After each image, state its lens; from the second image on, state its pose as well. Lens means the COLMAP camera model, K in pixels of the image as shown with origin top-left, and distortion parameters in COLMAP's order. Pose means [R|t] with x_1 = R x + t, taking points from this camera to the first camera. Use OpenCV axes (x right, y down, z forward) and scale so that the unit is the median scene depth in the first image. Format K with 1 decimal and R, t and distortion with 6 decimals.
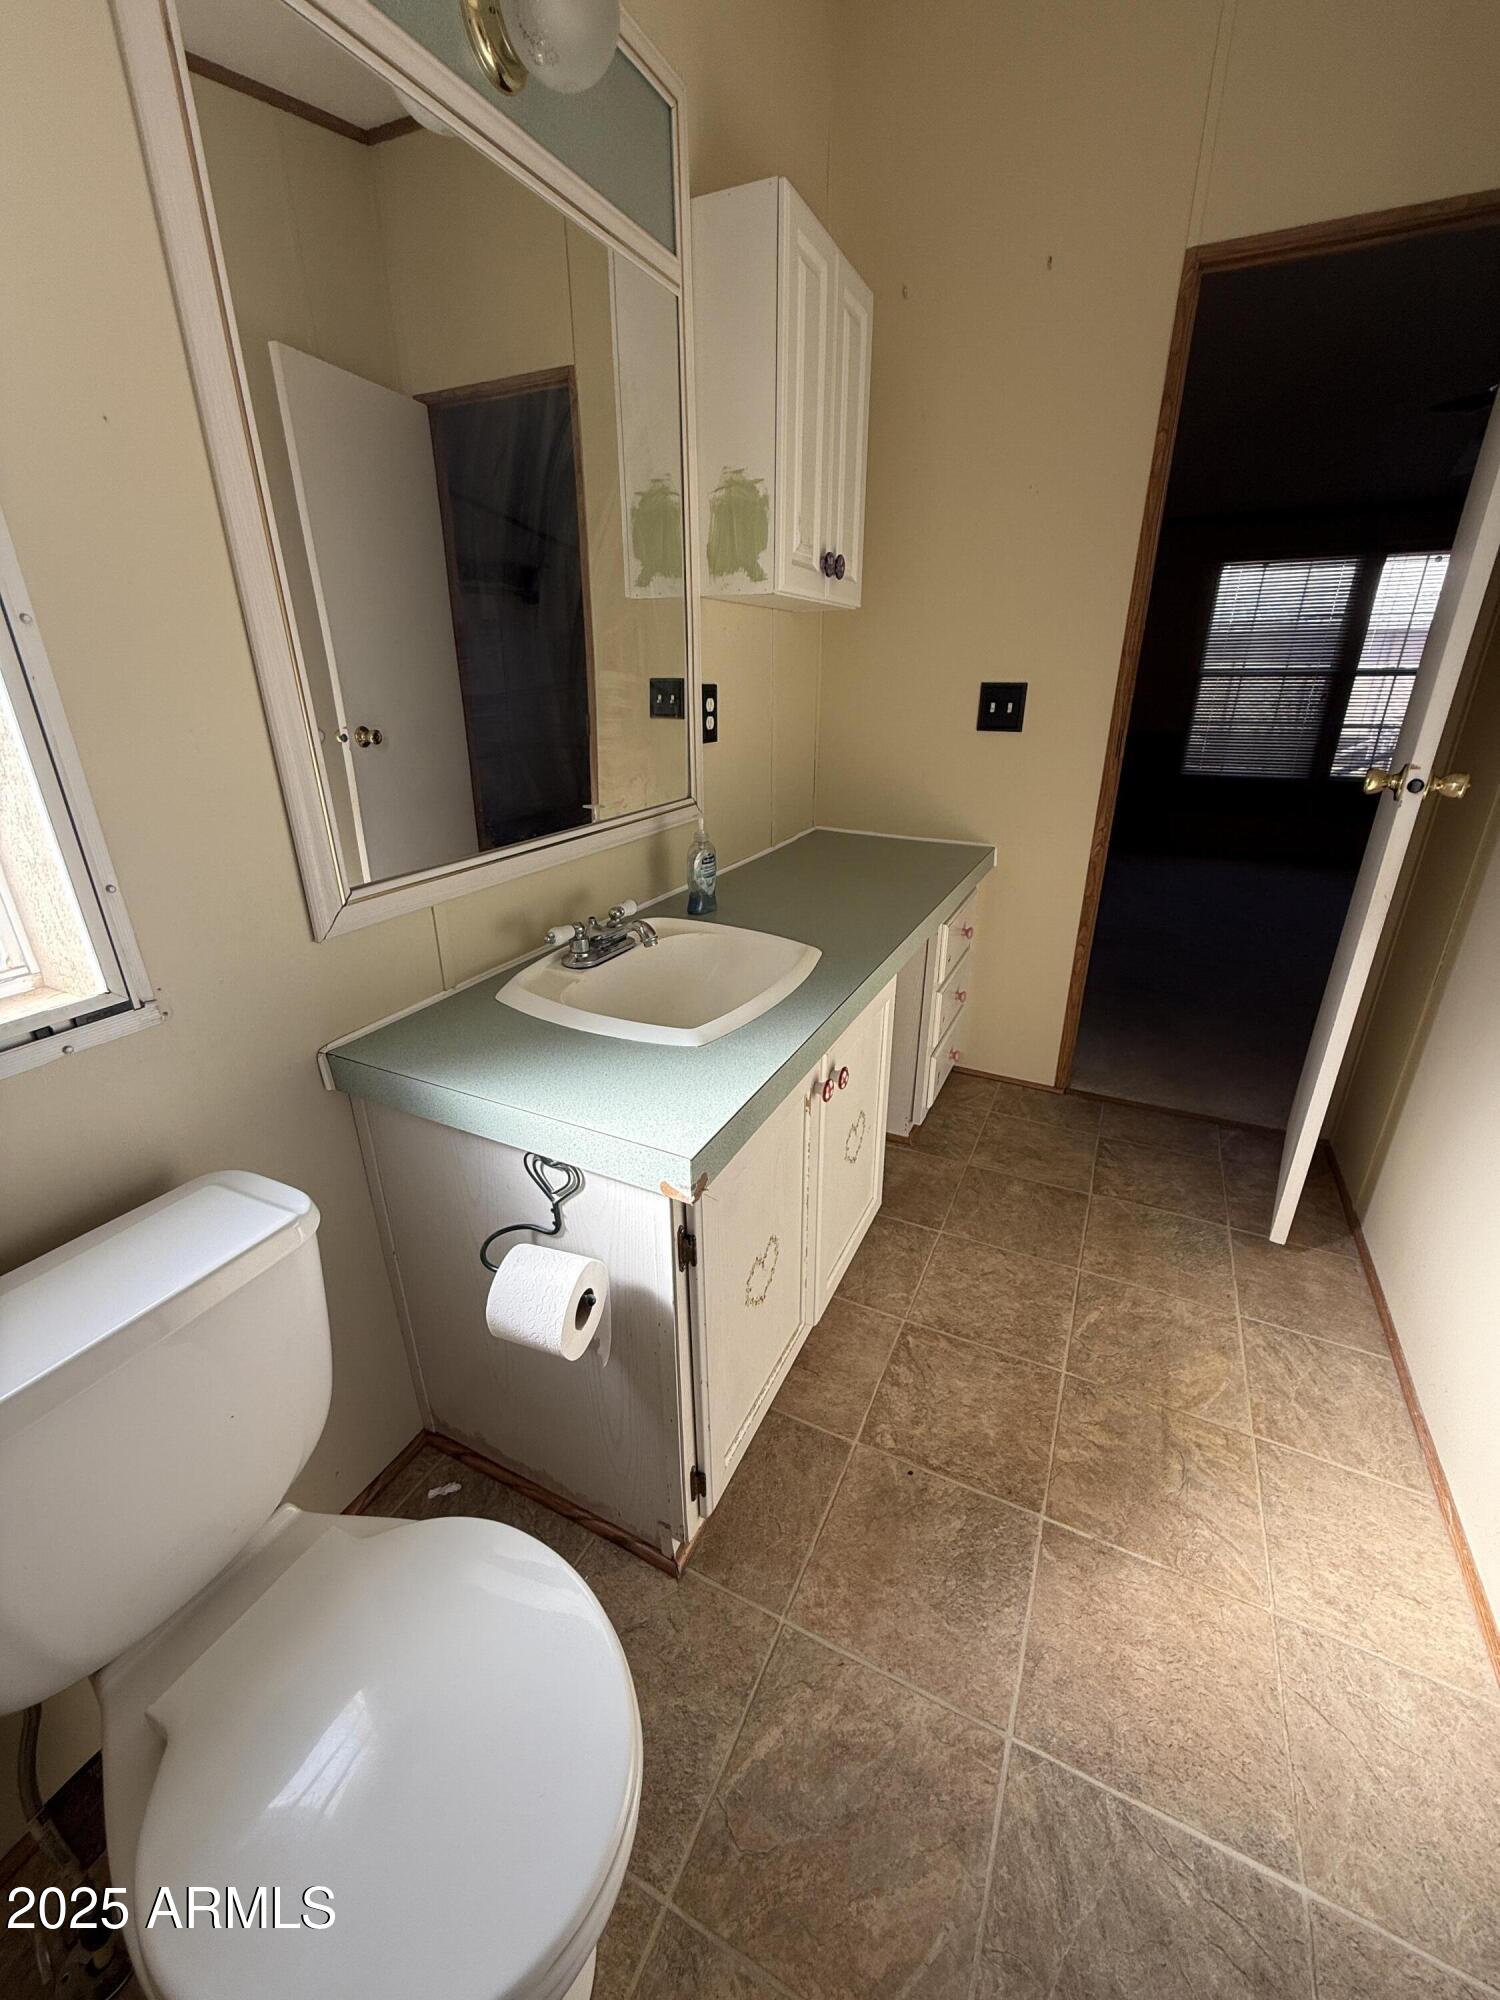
lens RADIAL K [[801.0, 0, 751.9], [0, 801.0, 997.6], [0, 0, 1]] dist [-0.000088, 0.000009]
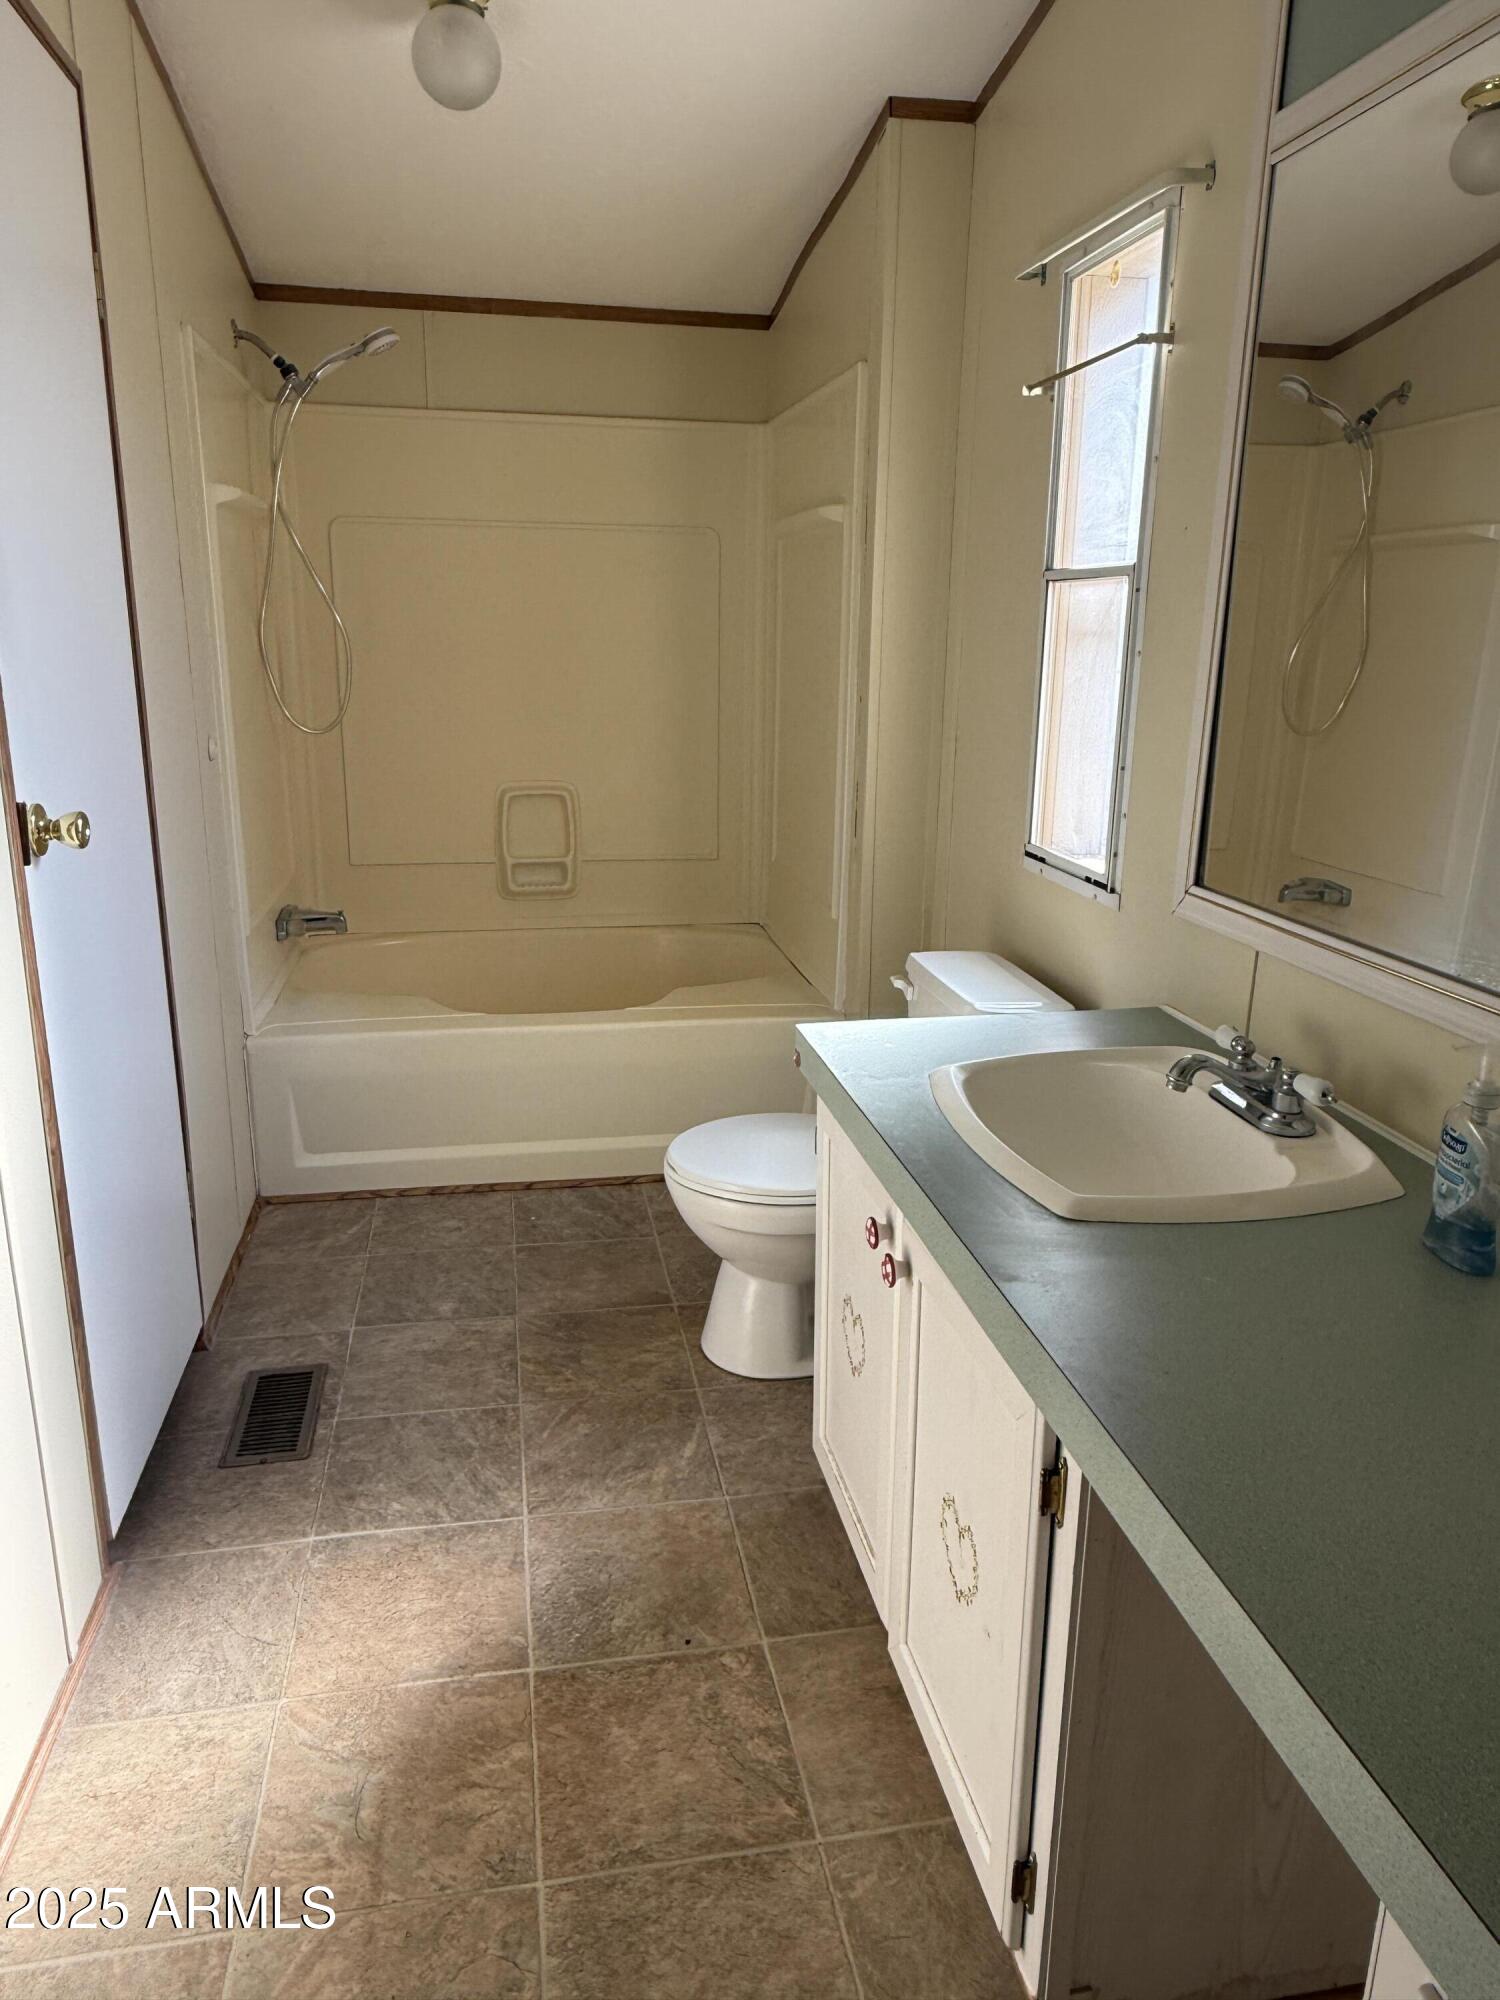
lens RADIAL K [[1347.3, 0, 750.2], [0, 1347.3, 998.3], [0, 0, 1]] dist [0.000863, 0.000672]
pose [[-0.806042, 0.147197, -0.573263, 0.824337], [-0.236504, 0.807784, 0.539954, -0.672055], [0.542552, 0.570805, -0.616295, 1.491748]]
